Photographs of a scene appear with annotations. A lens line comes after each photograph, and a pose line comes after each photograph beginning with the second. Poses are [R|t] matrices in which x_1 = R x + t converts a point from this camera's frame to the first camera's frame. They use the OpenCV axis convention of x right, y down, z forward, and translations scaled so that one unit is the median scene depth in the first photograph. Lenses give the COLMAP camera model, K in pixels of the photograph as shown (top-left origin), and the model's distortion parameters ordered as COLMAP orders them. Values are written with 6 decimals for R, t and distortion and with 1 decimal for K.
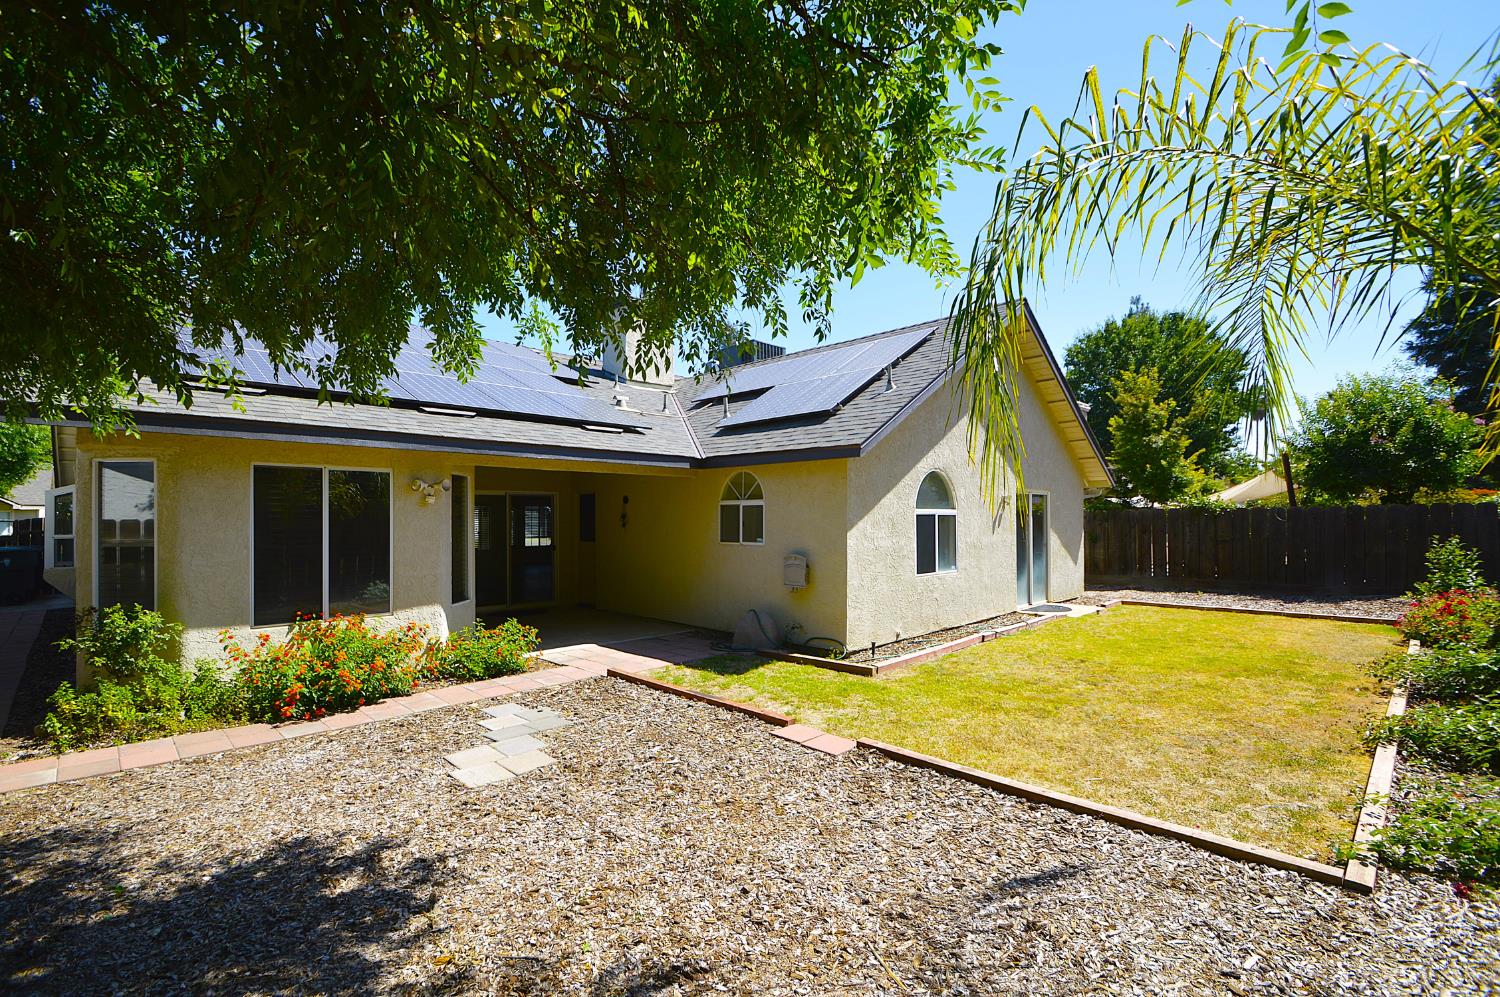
lens RADIAL K [[671.0, 0, 727.5], [0, 671.0, 523.3], [0, 0, 1]] dist [0.029008, -0.026766]
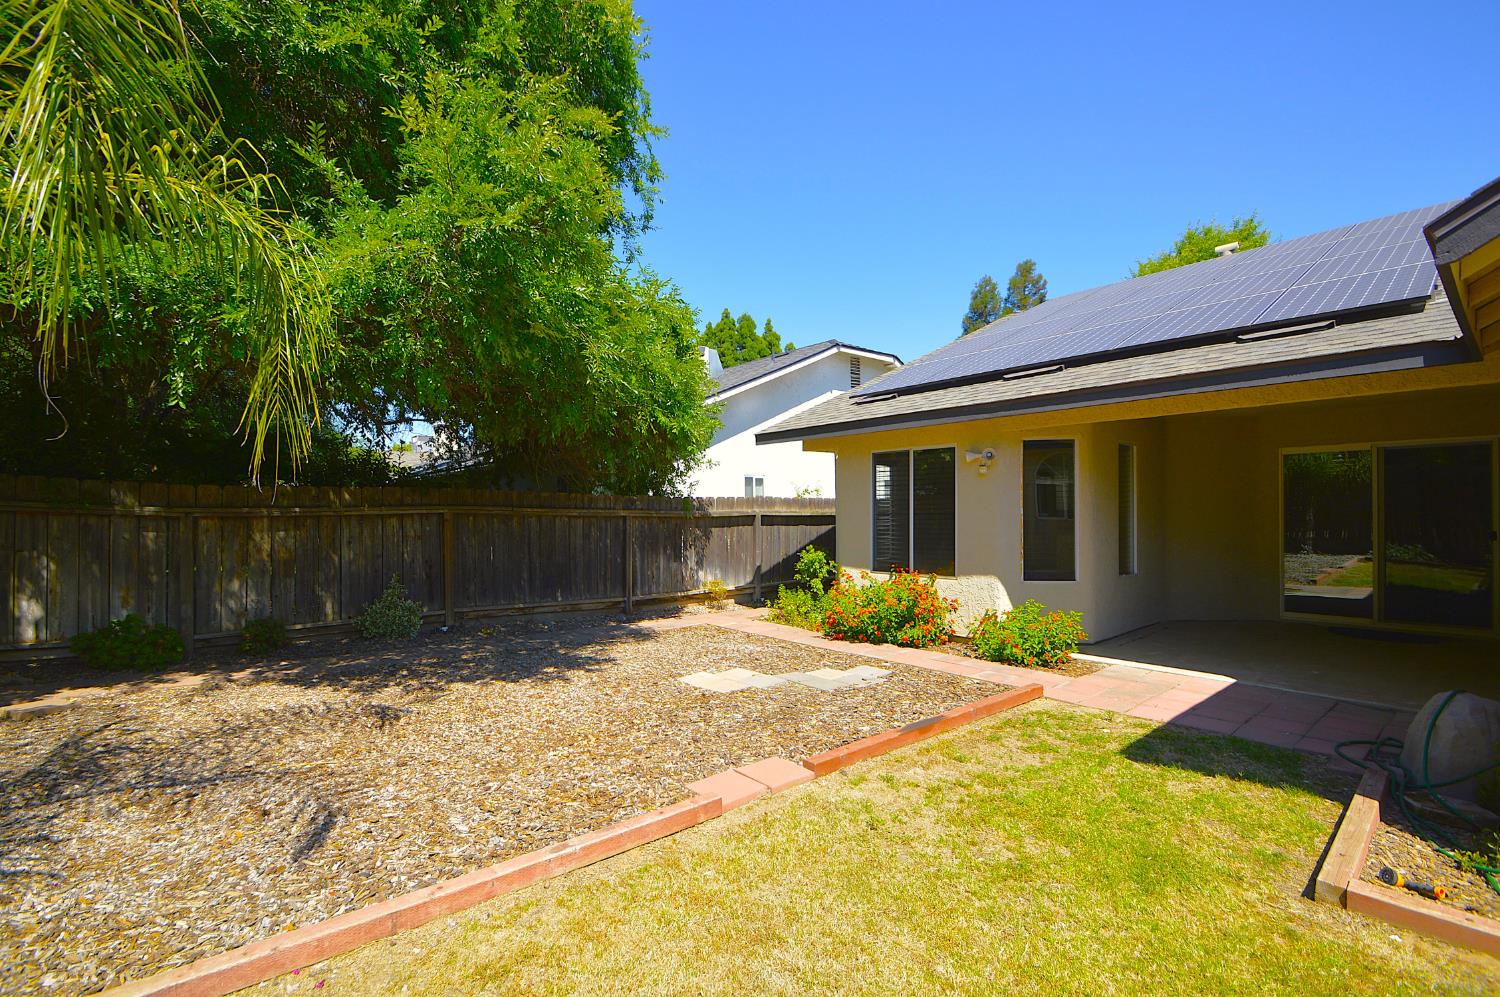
lens RADIAL K [[671.0, 0, 727.5], [0, 671.0, 523.3], [0, 0, 1]] dist [0.029008, -0.026766]
pose [[-0.092479, 0.028489, -0.995307, 0.643630], [0.010667, 0.999562, 0.027620, 0.014026], [0.995658, -0.008063, -0.092742, 0.780714]]
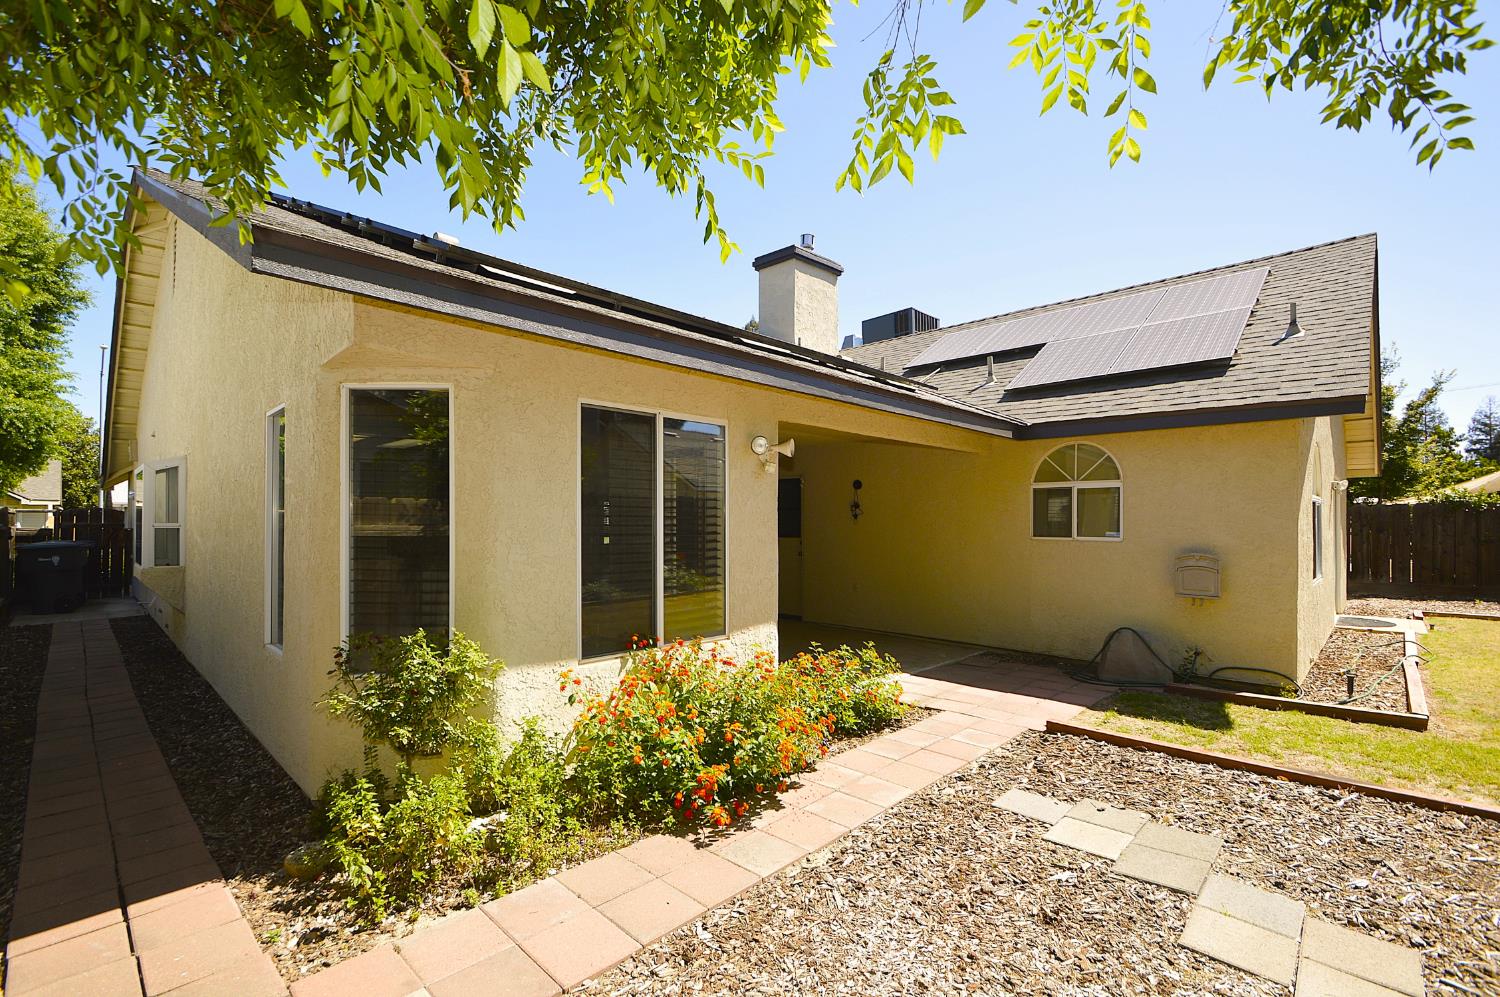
lens RADIAL K [[671.0, 0, 727.5], [0, 671.0, 523.3], [0, 0, 1]] dist [0.029008, -0.026766]
pose [[0.999937, 0.004618, 0.010207, -0.536799], [-0.004571, 0.999979, -0.004677, 0.026113], [-0.010228, 0.004630, 0.999937, 0.351511]]
